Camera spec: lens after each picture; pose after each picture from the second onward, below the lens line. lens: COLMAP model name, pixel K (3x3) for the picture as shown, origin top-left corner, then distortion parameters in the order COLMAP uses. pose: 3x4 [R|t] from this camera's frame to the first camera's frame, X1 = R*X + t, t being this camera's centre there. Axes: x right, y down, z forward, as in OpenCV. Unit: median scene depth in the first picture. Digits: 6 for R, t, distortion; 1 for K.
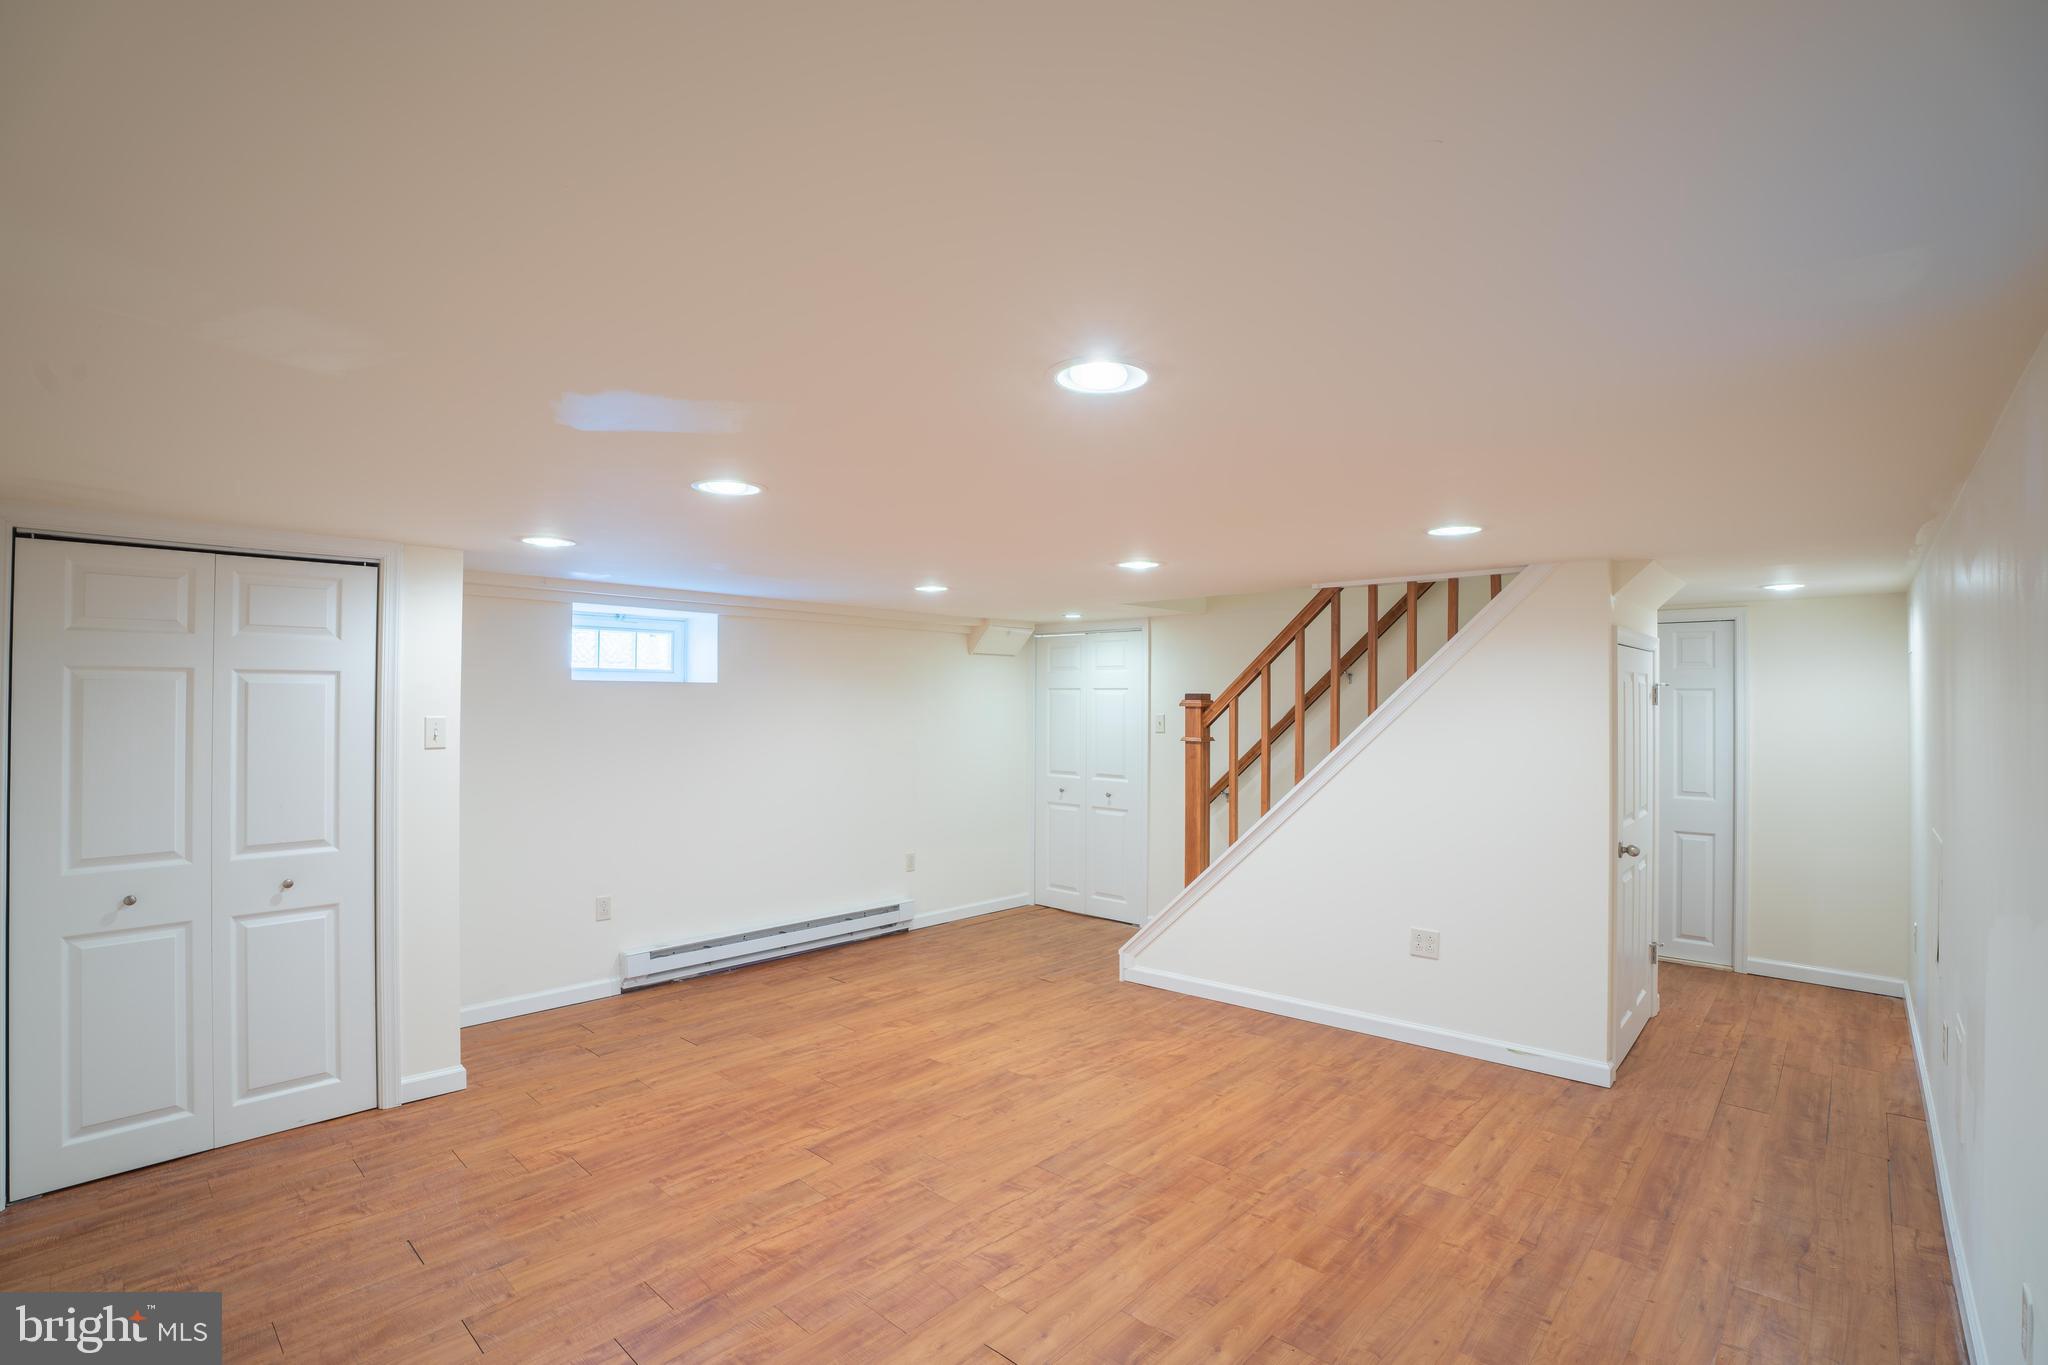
lens RADIAL K [[933.8, 0, 1024.6], [0, 933.8, 687.2], [0, 0, 1]] dist [-0.073409, 0.016939]
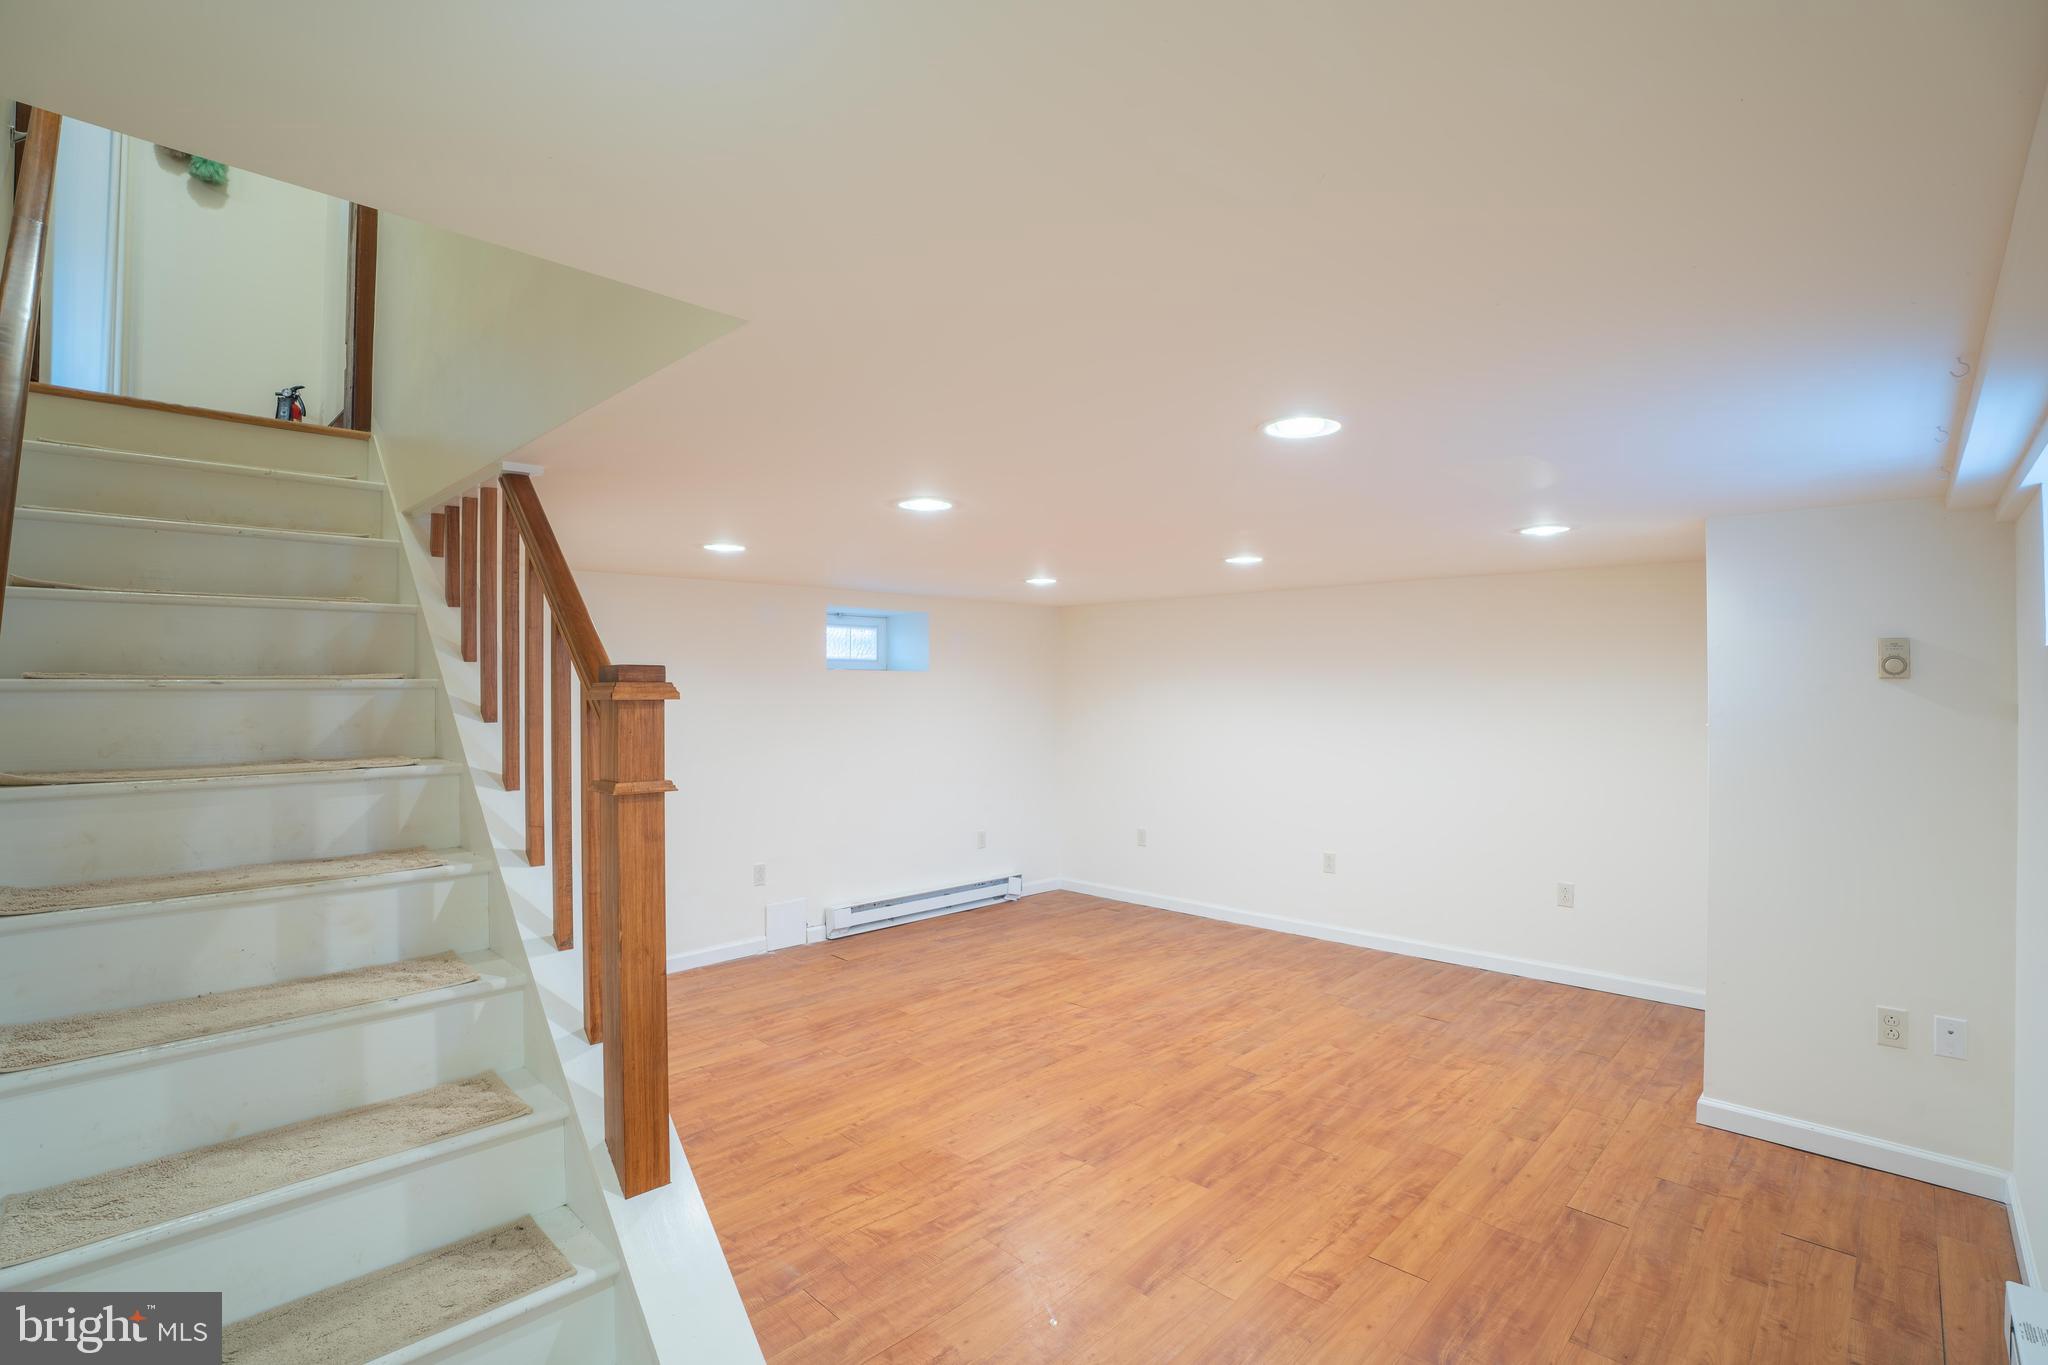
lens RADIAL K [[933.8, 0, 1023.3], [0, 933.8, 683.6], [0, 0, 1]] dist [-0.073409, 0.016939]
pose [[-0.999523, -0.004174, 0.030603, 0.023920], [-0.004588, 0.999899, -0.013469, 0.027876], [-0.030543, -0.013603, -0.999441, 2.095927]]
